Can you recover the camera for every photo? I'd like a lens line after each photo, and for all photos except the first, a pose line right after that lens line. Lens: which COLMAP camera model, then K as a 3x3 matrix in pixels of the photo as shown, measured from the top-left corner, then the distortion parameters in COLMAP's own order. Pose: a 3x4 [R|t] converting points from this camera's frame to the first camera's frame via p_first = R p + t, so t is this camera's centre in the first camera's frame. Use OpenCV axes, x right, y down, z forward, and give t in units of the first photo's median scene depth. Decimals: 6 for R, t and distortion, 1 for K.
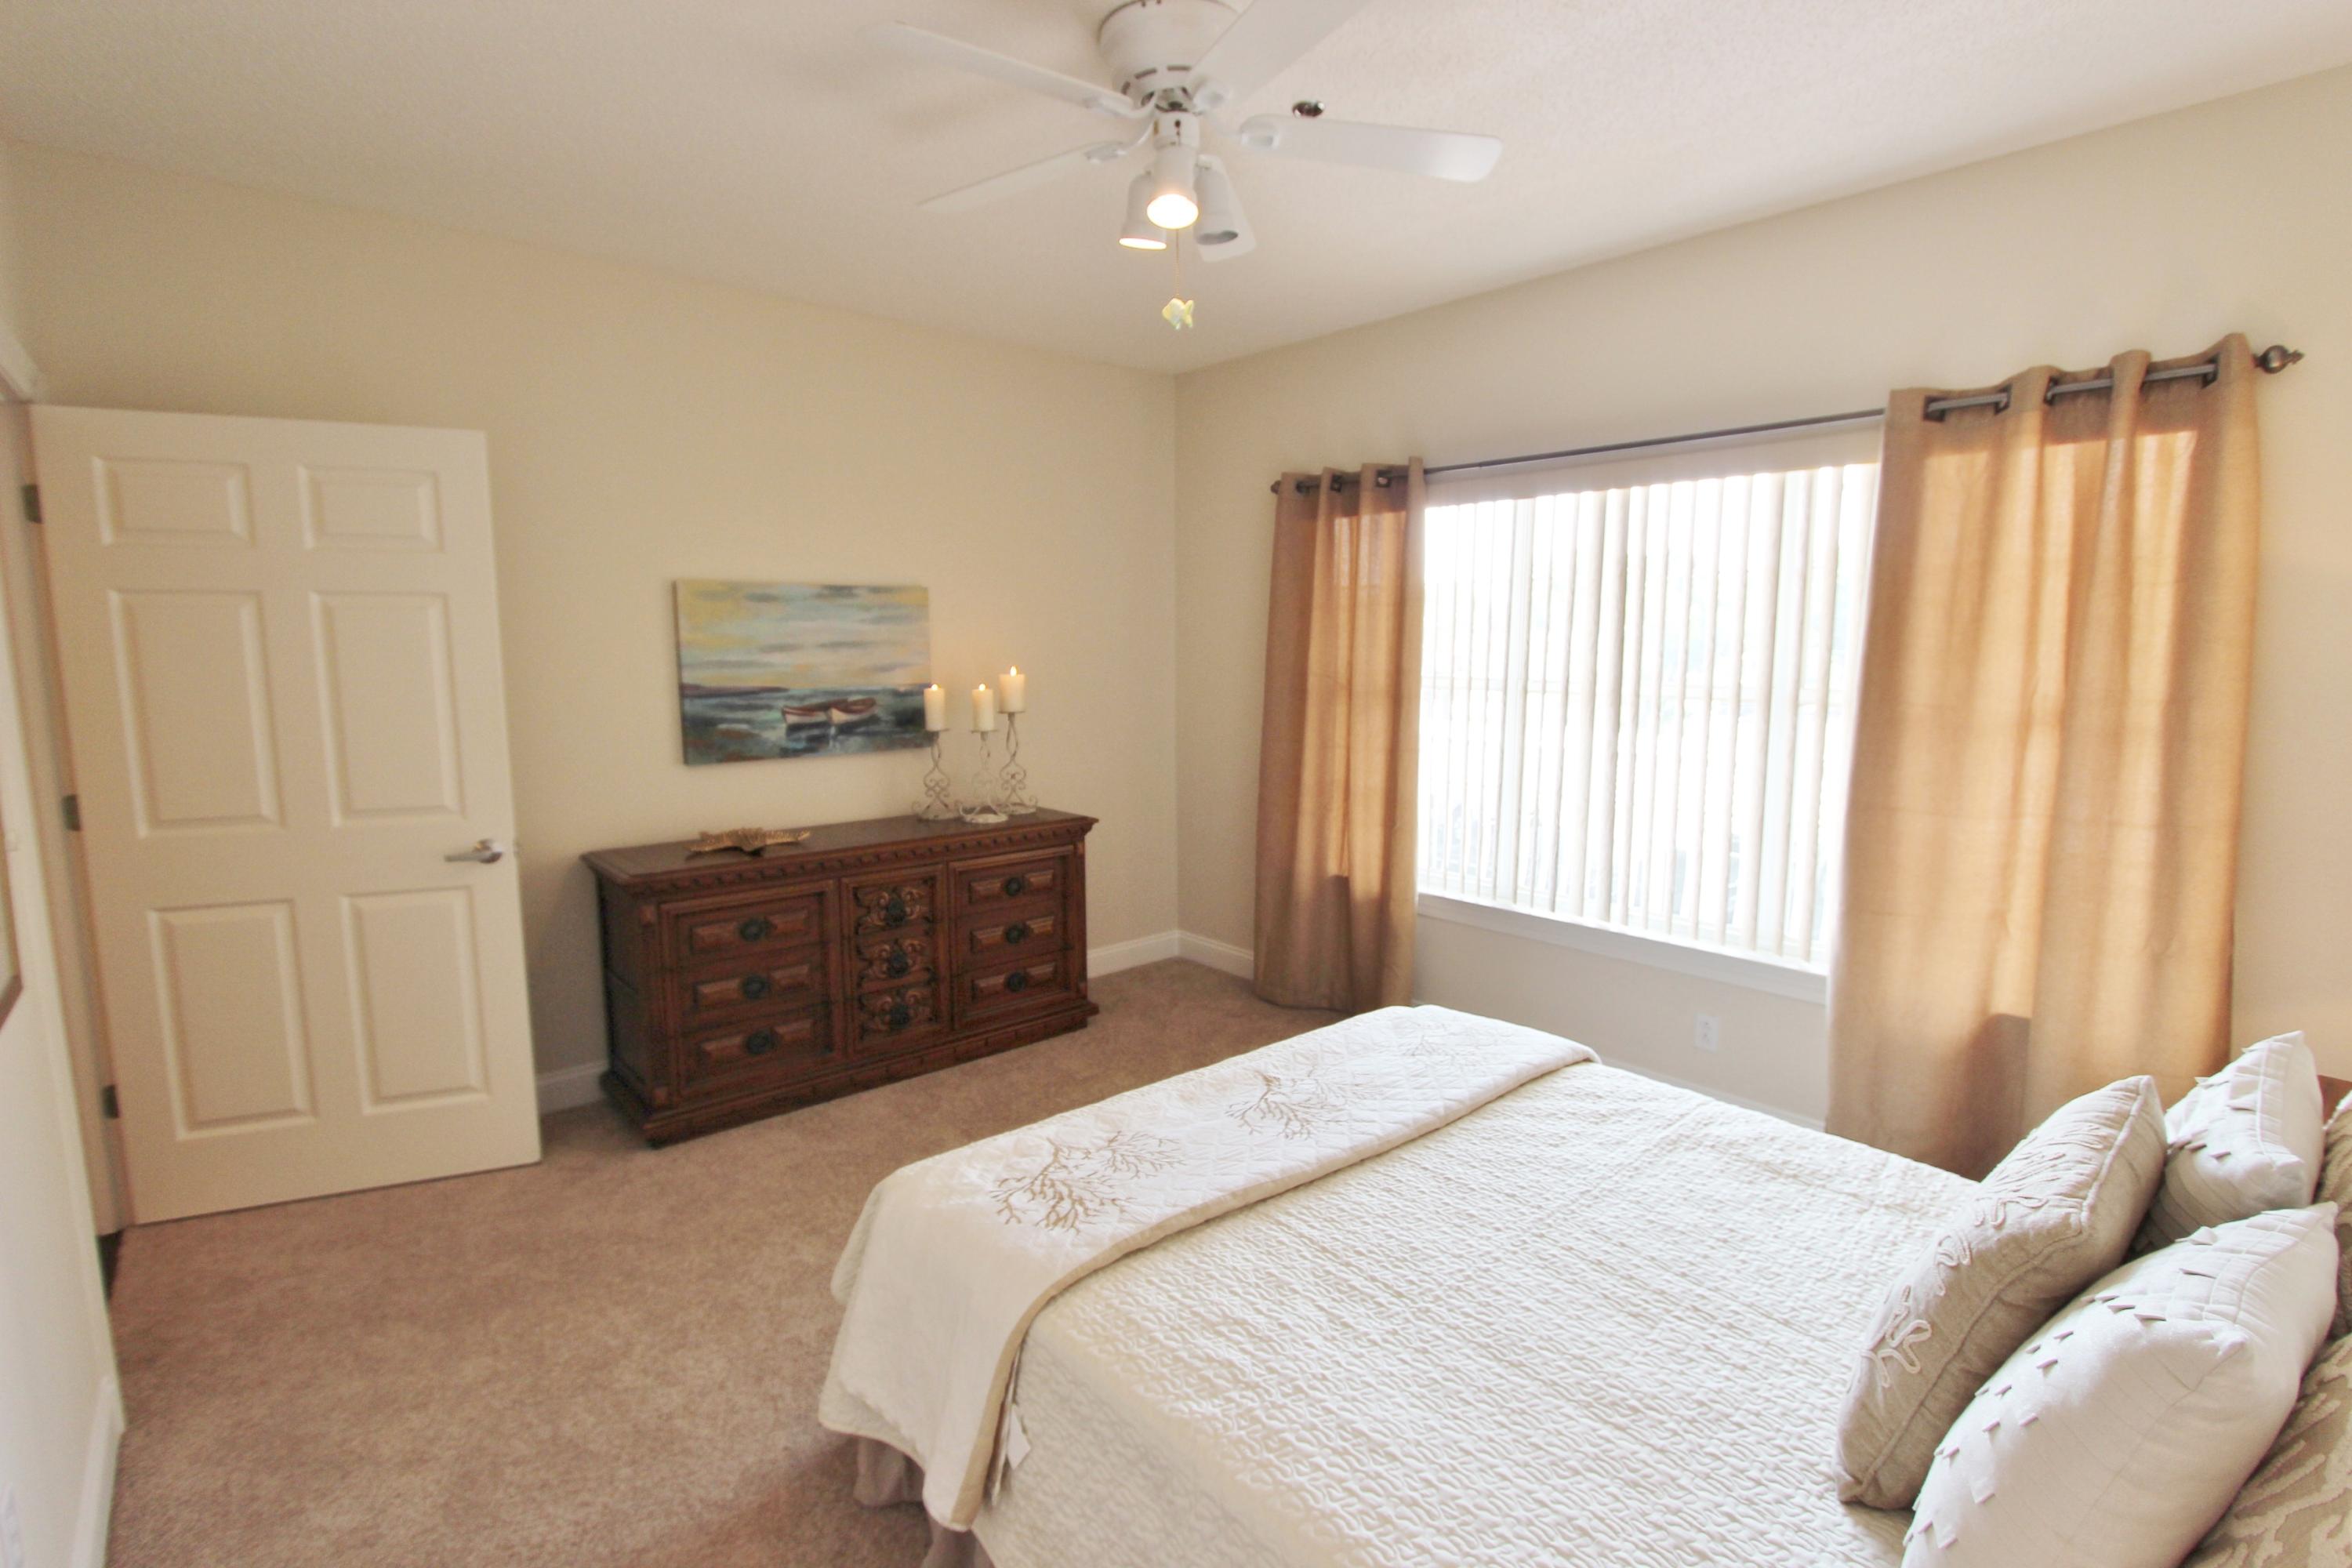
lens RADIAL K [[1086.9, 0, 1194.4], [0, 1086.9, 772.3], [0, 0, 1]] dist [-0.016363, 0.001794]
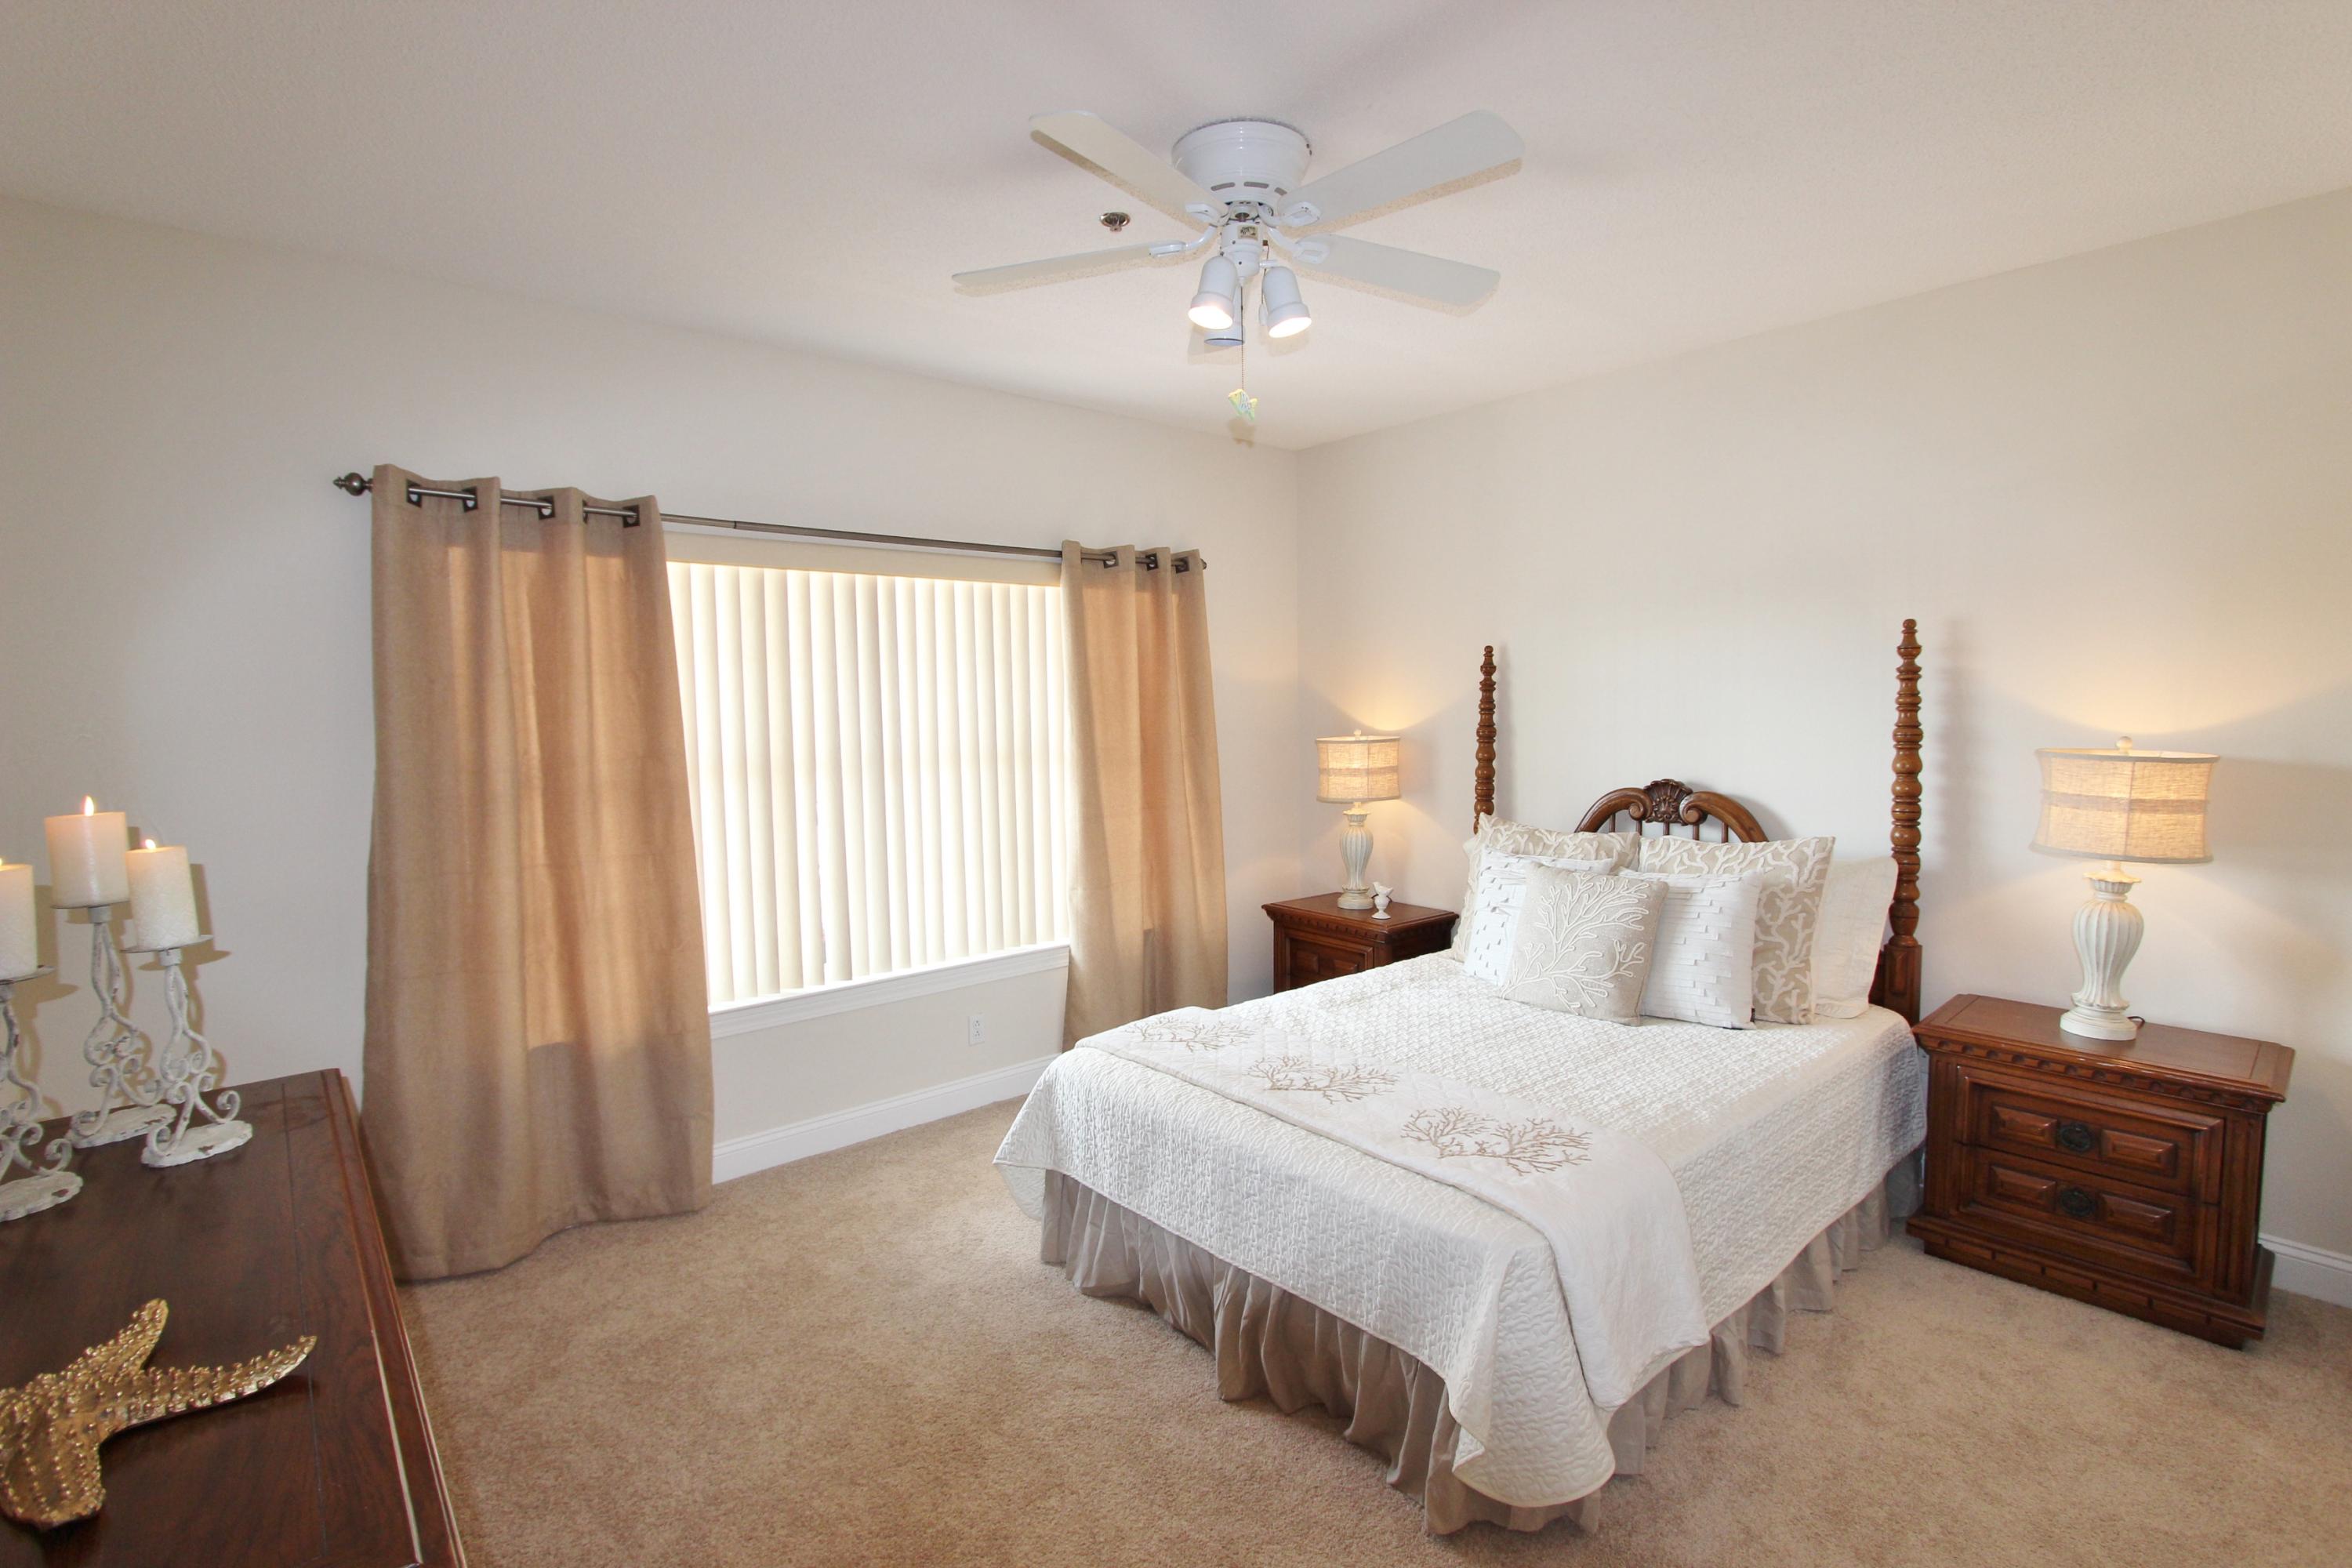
lens RADIAL K [[1086.9, 0, 1178.4], [0, 1086.9, 773.7], [0, 0, 1]] dist [-0.016363, 0.001794]
pose [[0.020636, -0.061837, 0.997873, -0.864223], [0.150793, 0.986860, 0.058037, -0.099504], [-0.988350, 0.149275, 0.029690, 0.849821]]
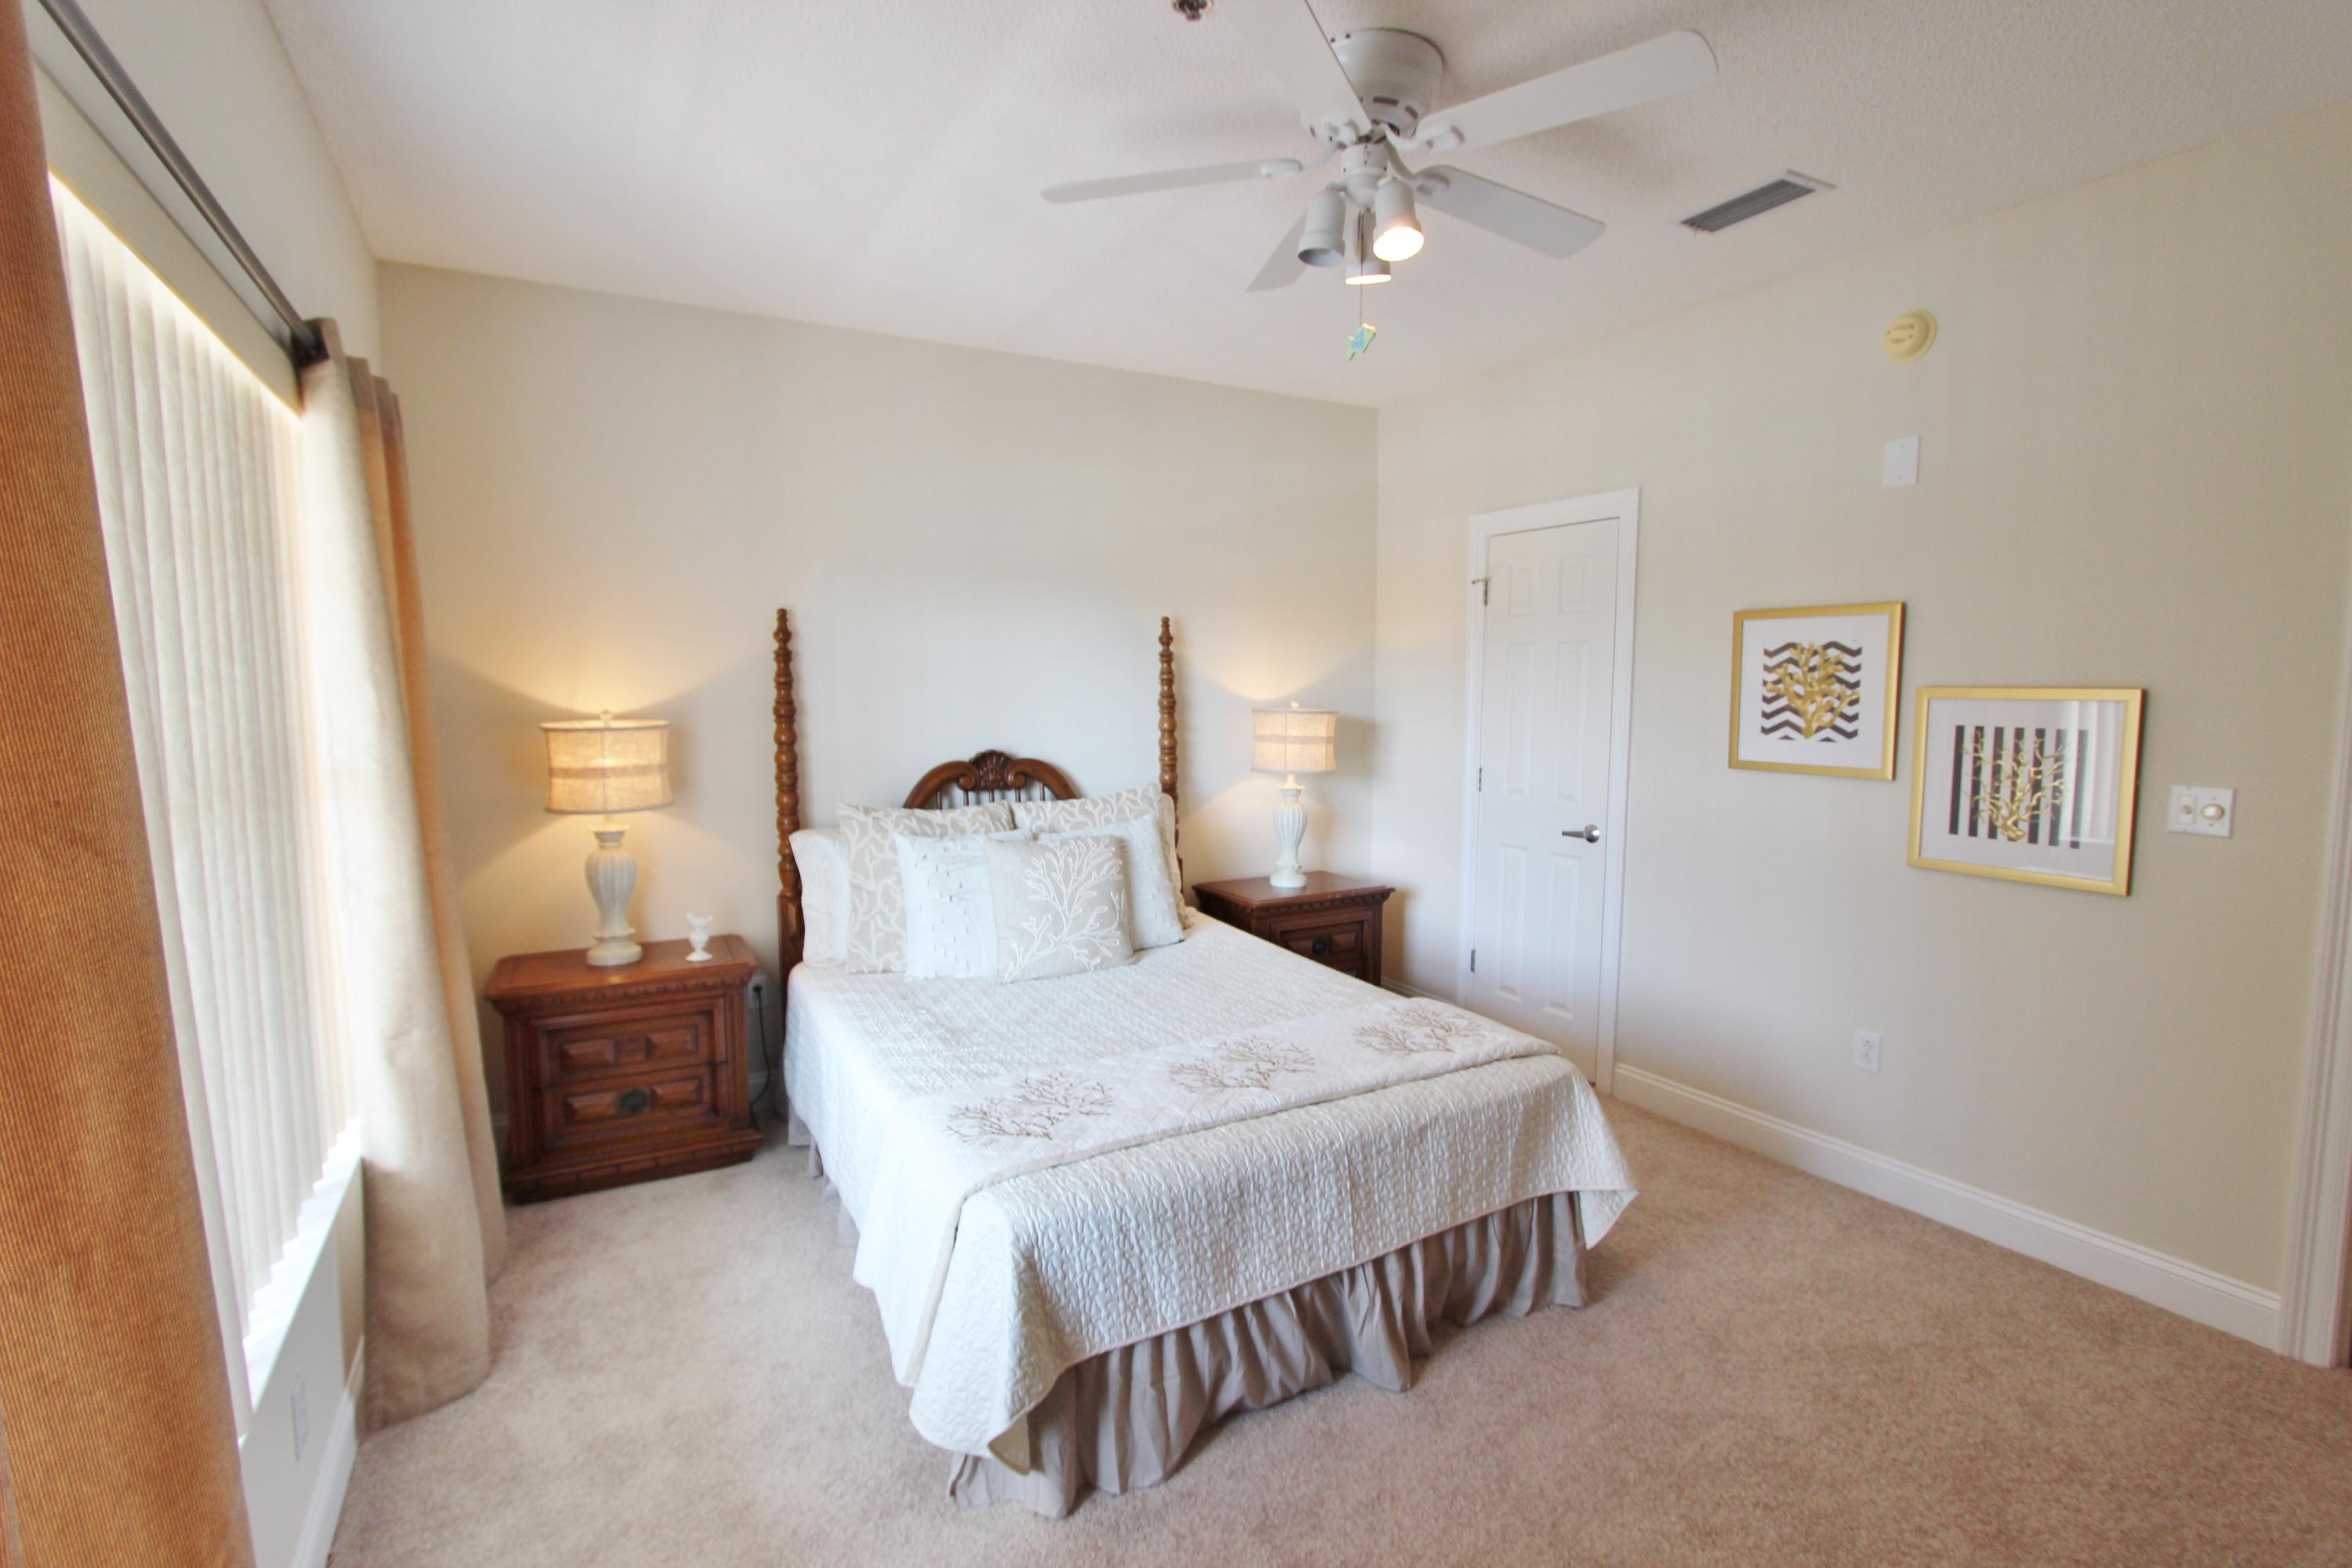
lens RADIAL K [[1086.9, 0, 1166.6], [0, 1086.9, 788.0], [0, 0, 1]] dist [-0.016363, 0.001794]
pose [[-0.978910, -0.018299, 0.203471, -0.025679], [0.030089, 0.972204, 0.232192, -0.201117], [-0.202065, 0.233417, -0.951150, 1.630517]]
